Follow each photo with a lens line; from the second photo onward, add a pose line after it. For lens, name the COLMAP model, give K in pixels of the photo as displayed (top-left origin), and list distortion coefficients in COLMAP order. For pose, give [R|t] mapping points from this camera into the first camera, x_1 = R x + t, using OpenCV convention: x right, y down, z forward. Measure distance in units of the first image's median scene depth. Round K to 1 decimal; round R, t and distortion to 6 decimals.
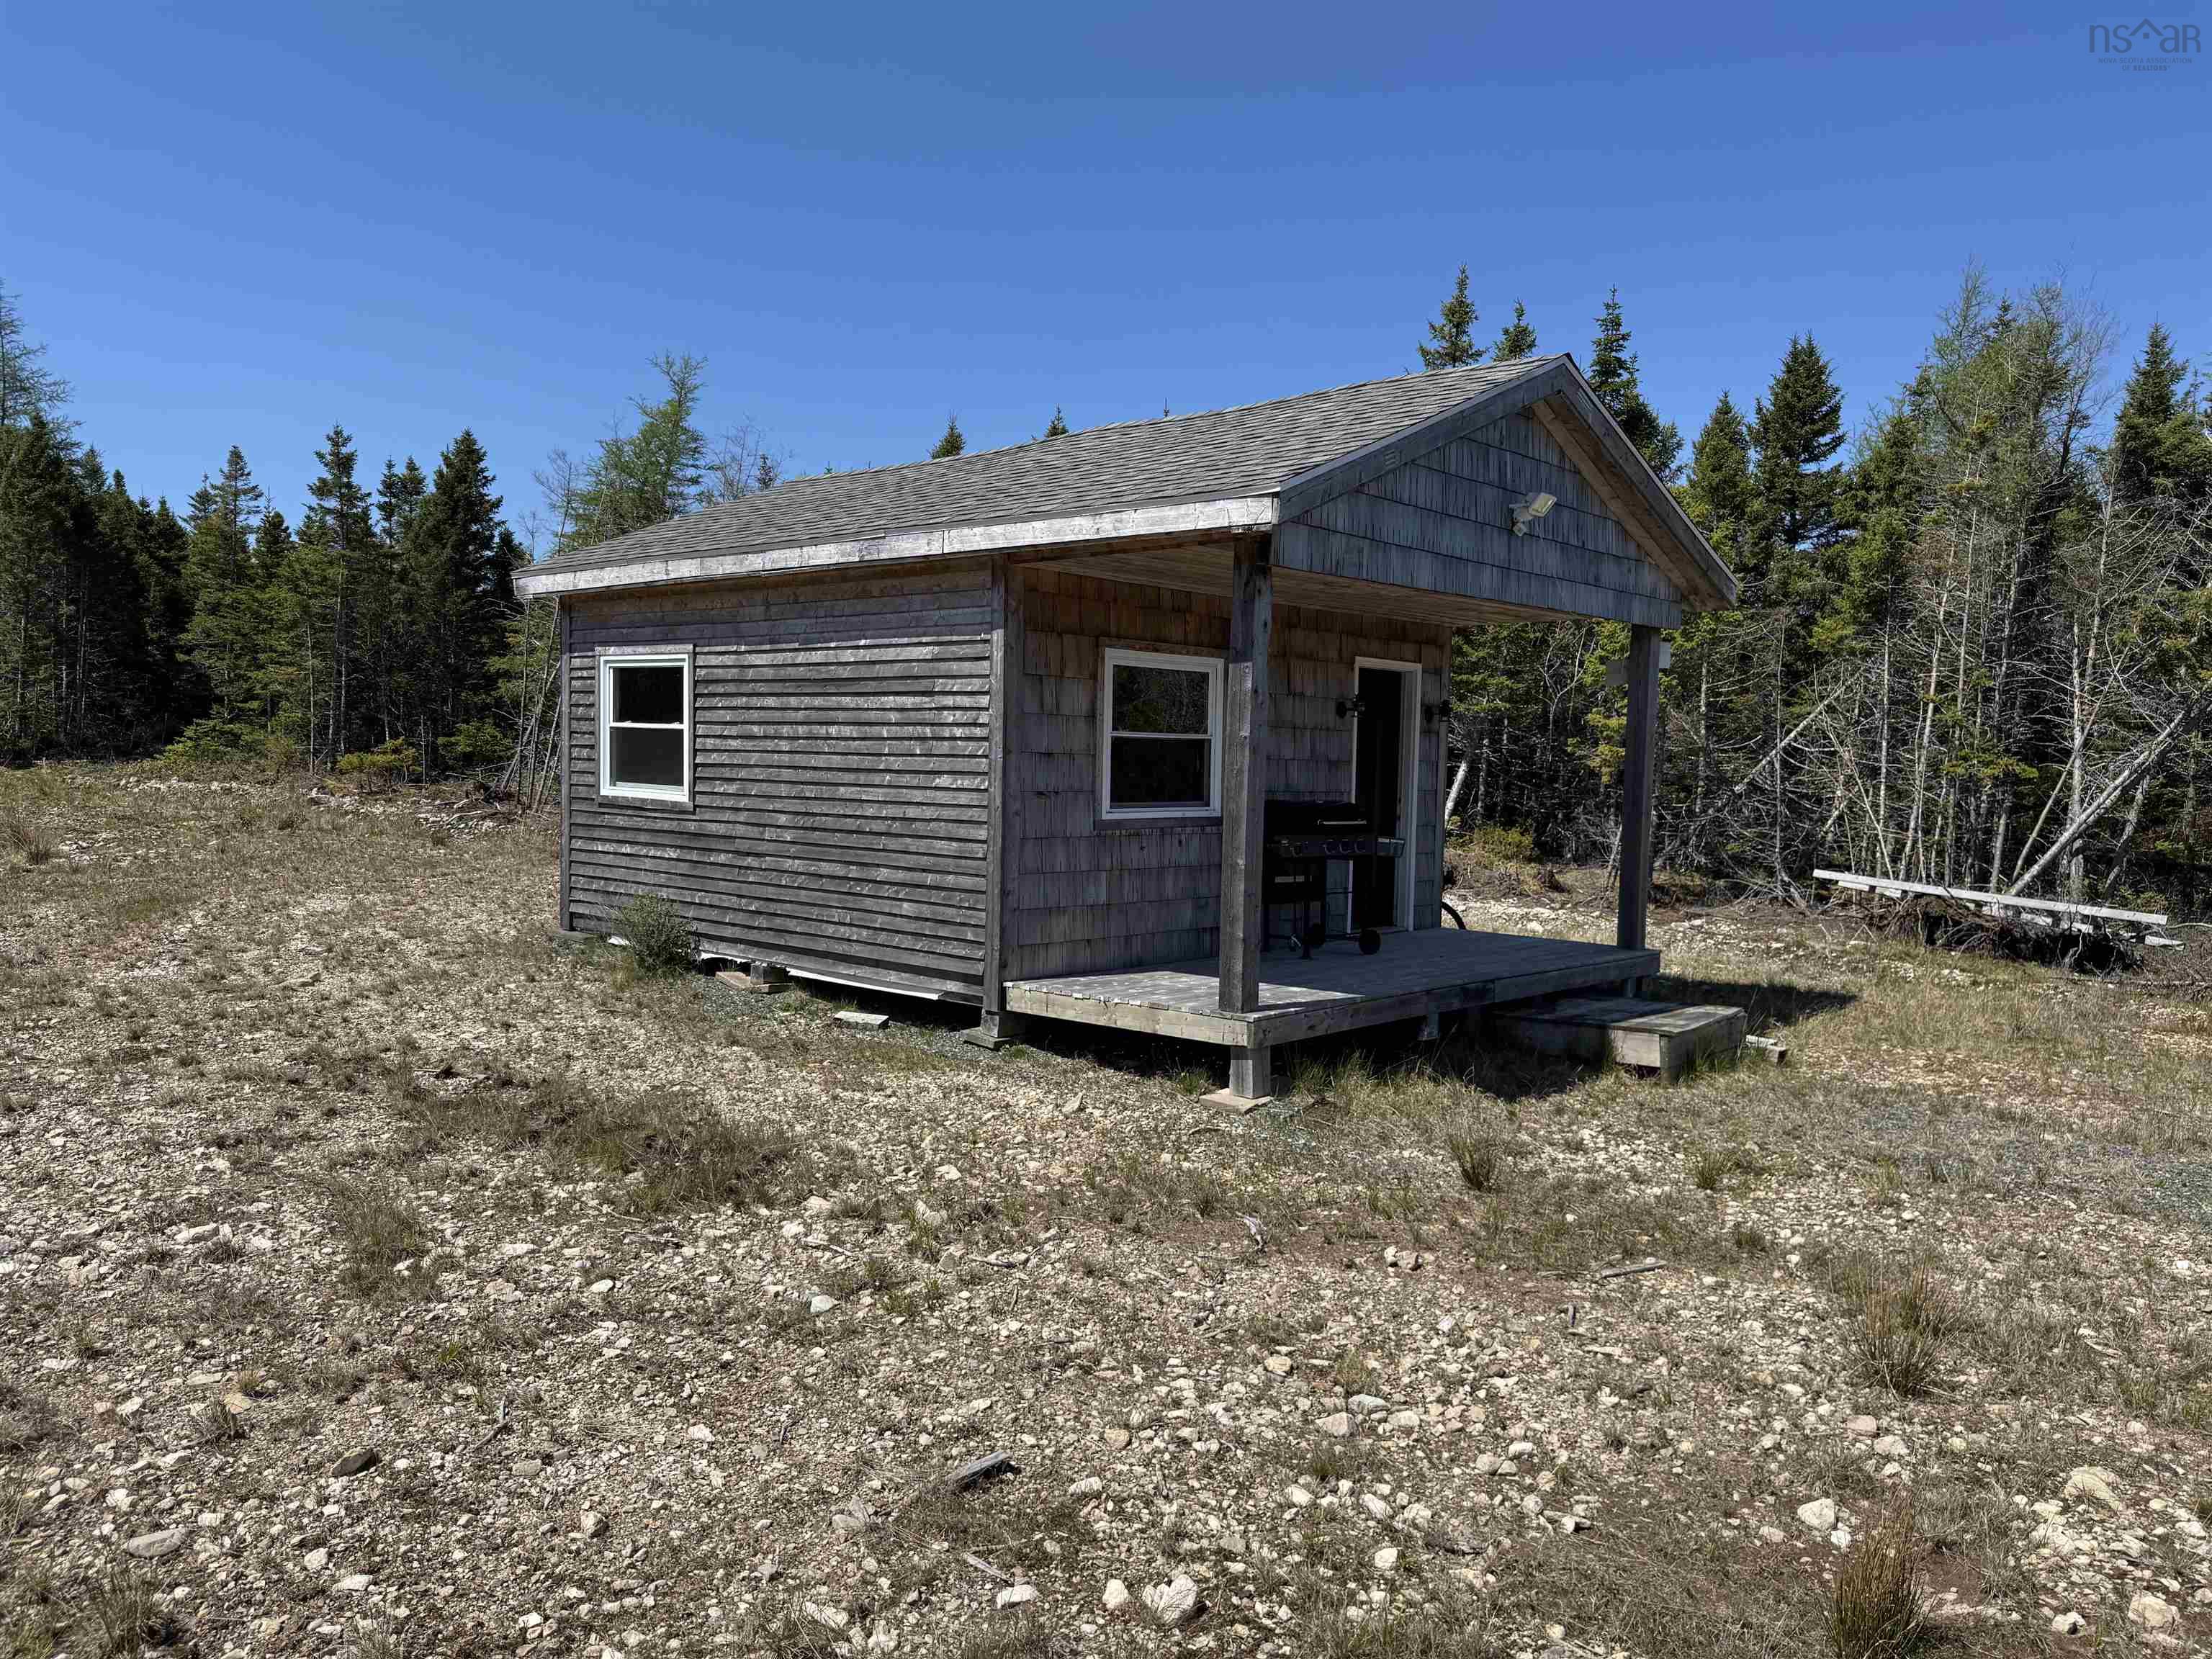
lens RADIAL K [[1575.6, 0, 1109.0], [0, 1575.6, 843.7], [0, 0, 1]] dist [0.037448, -0.032662]
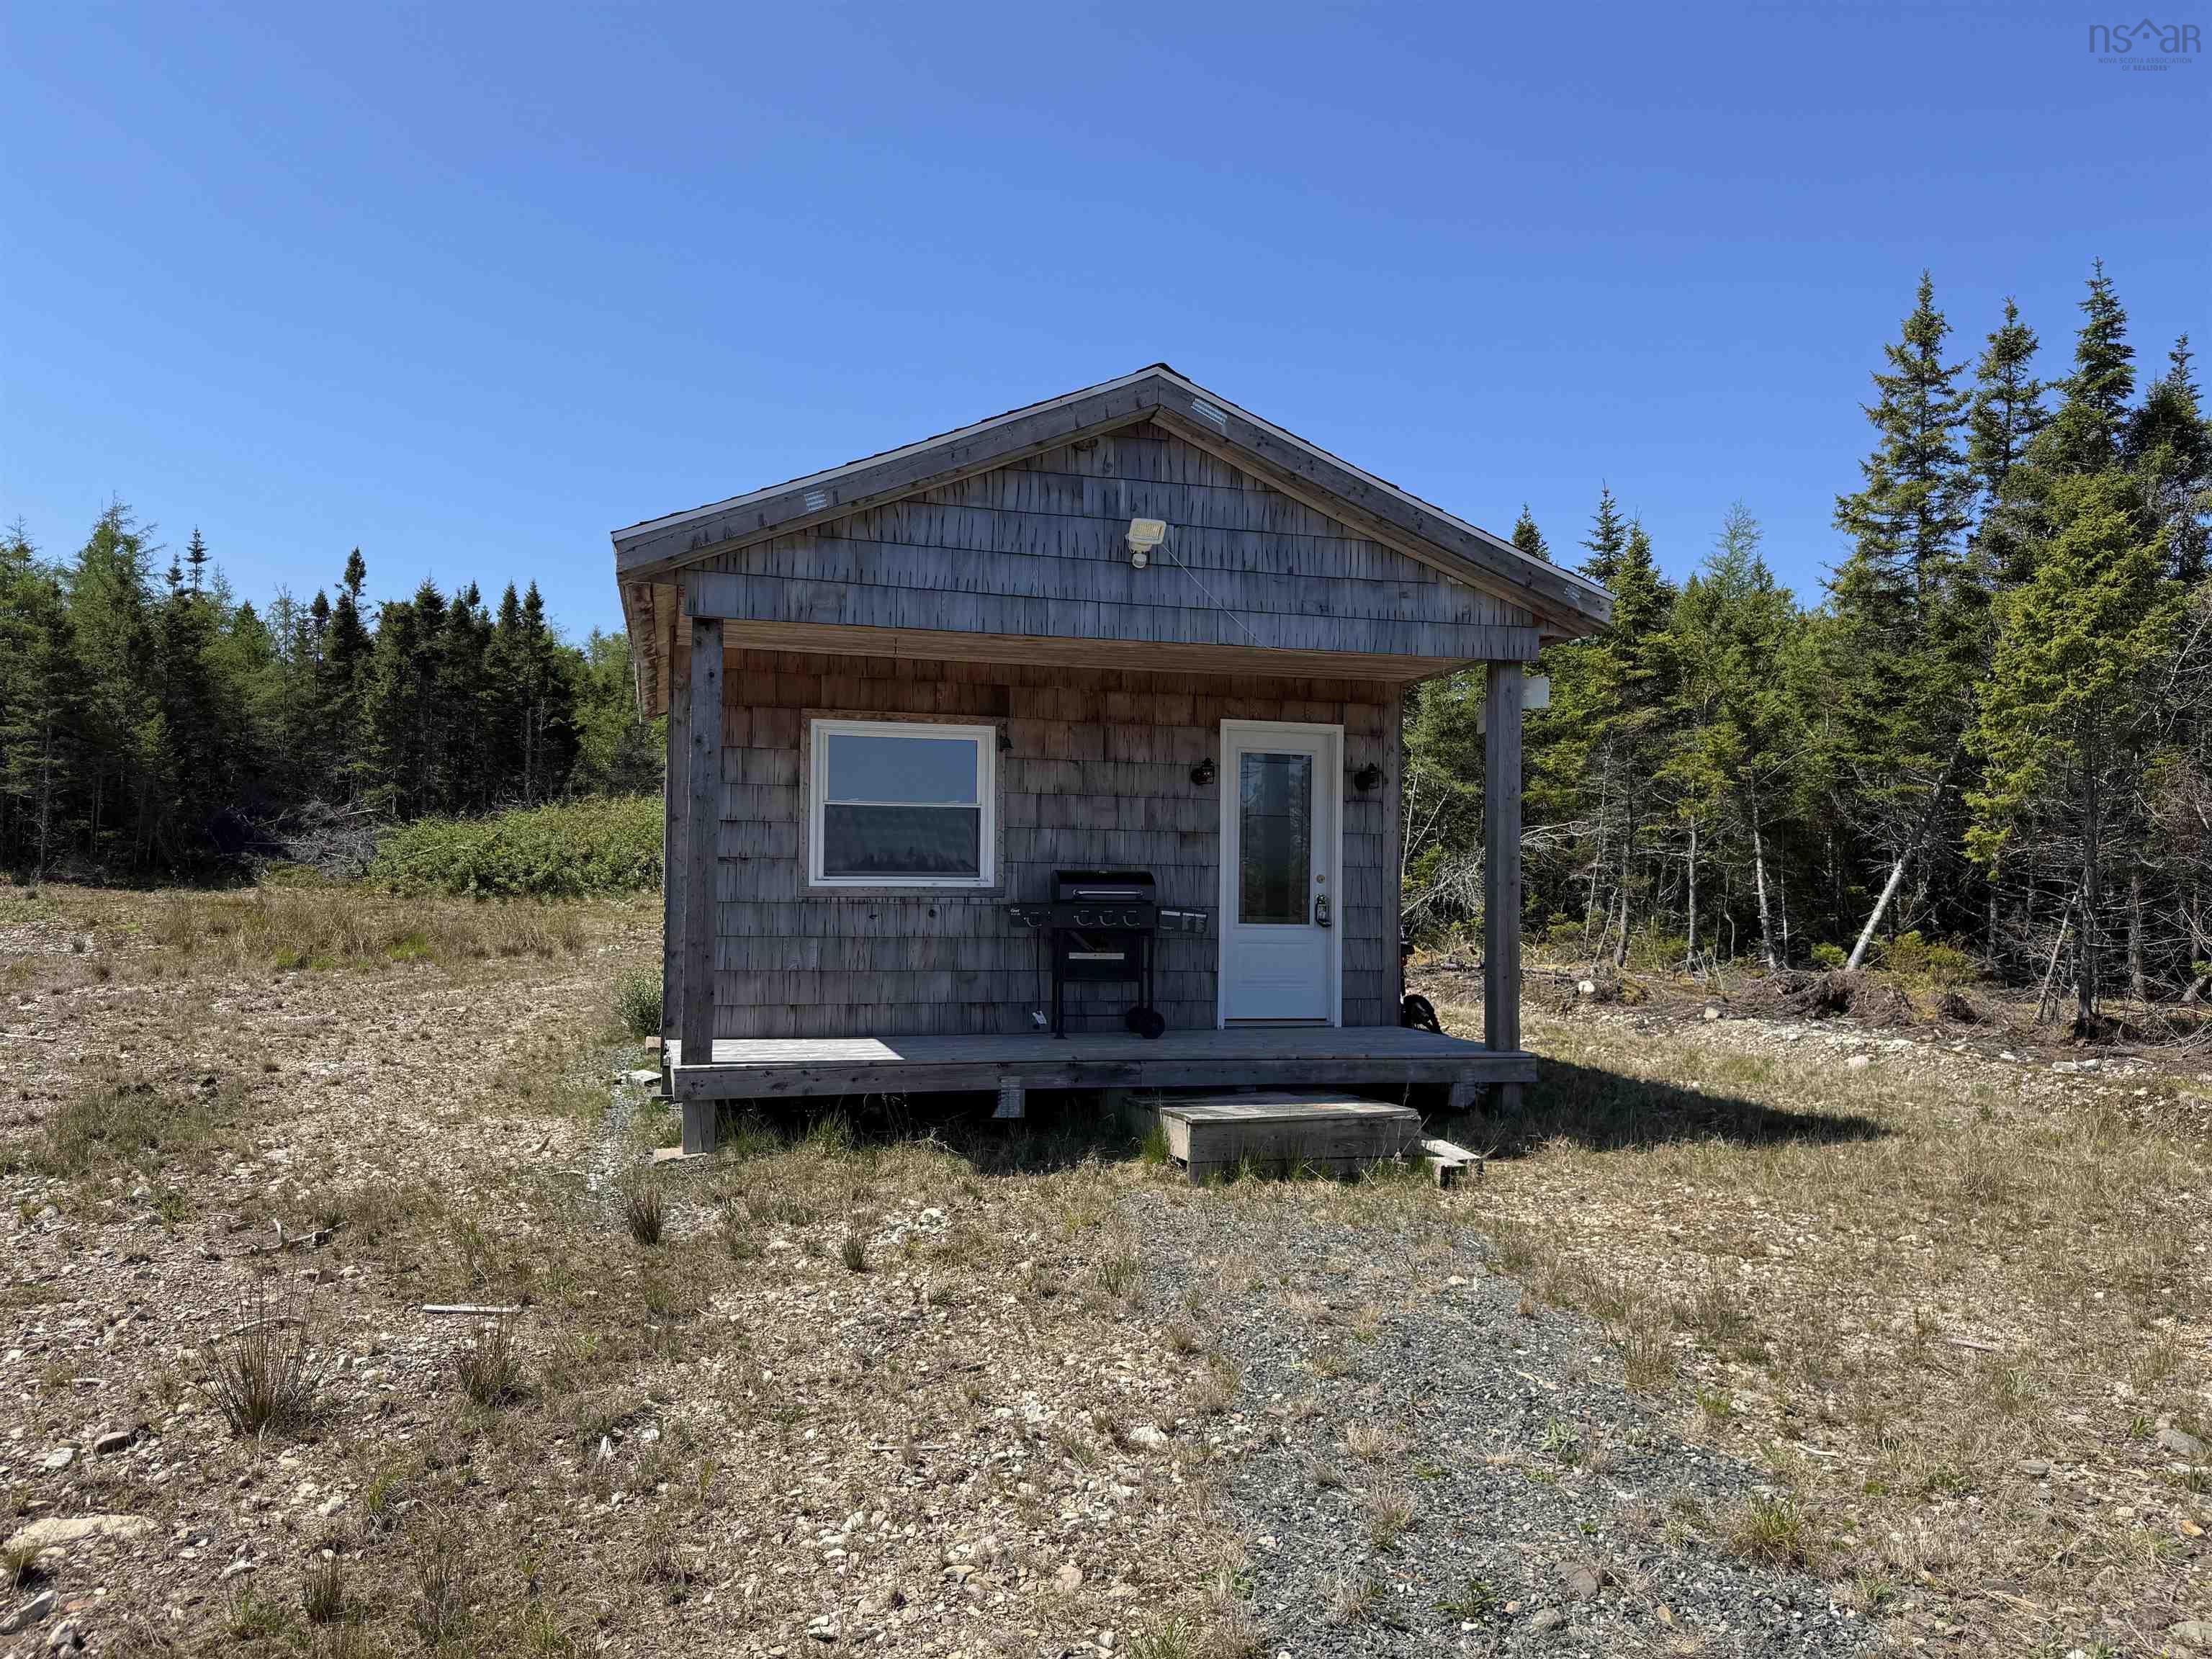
lens RADIAL K [[1575.6, 0, 1102.3], [0, 1575.6, 824.0], [0, 0, 1]] dist [0.037448, -0.032662]
pose [[0.856216, -0.035459, -0.515400, 0.680107], [-0.019318, 0.994746, -0.100531, 0.043234], [0.516257, 0.096032, 0.851032, 0.220929]]
